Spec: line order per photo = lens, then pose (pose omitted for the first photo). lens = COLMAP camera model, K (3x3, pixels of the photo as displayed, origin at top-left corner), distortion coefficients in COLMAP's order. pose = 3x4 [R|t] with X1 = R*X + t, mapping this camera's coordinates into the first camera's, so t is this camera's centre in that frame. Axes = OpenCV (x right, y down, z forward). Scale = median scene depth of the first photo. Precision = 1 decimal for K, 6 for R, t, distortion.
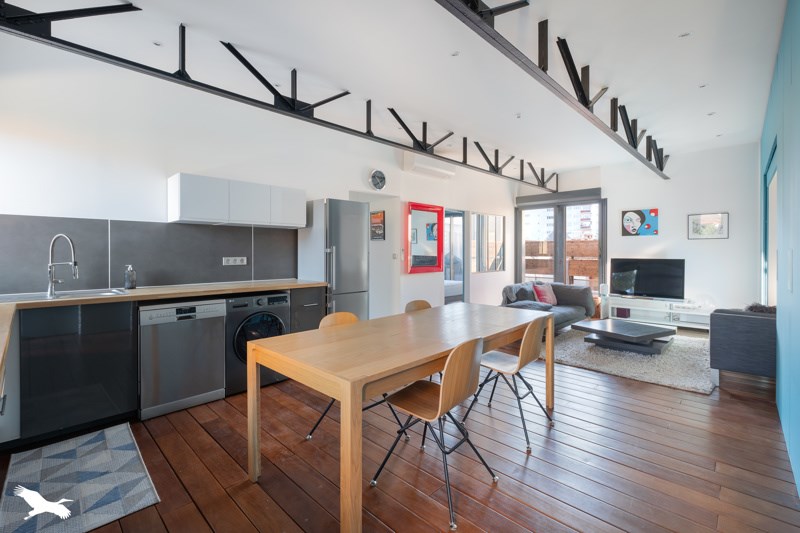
lens RADIAL K [[353.0, 0, 400.5], [0, 353.0, 258.6], [0, 0, 1]] dist [-0.001200, -0.000710]
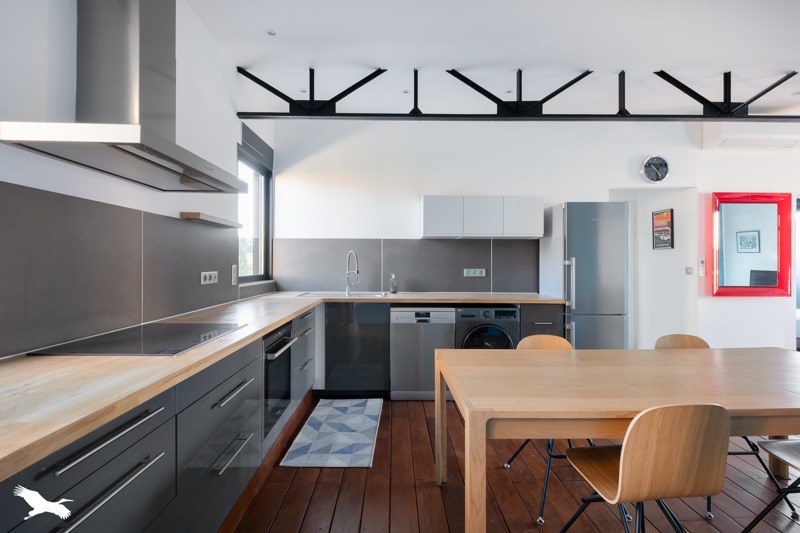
lens RADIAL K [[367.4, 0, 400.0], [0, 367.4, 266.5], [0, 0, 1]] dist [0.001258, -0.000342]
pose [[0.706224, 0.008997, -0.707932, 0.163483], [-0.016346, 0.999860, -0.003599, -0.004255], [0.707800, 0.014114, 0.706272, 0.088375]]
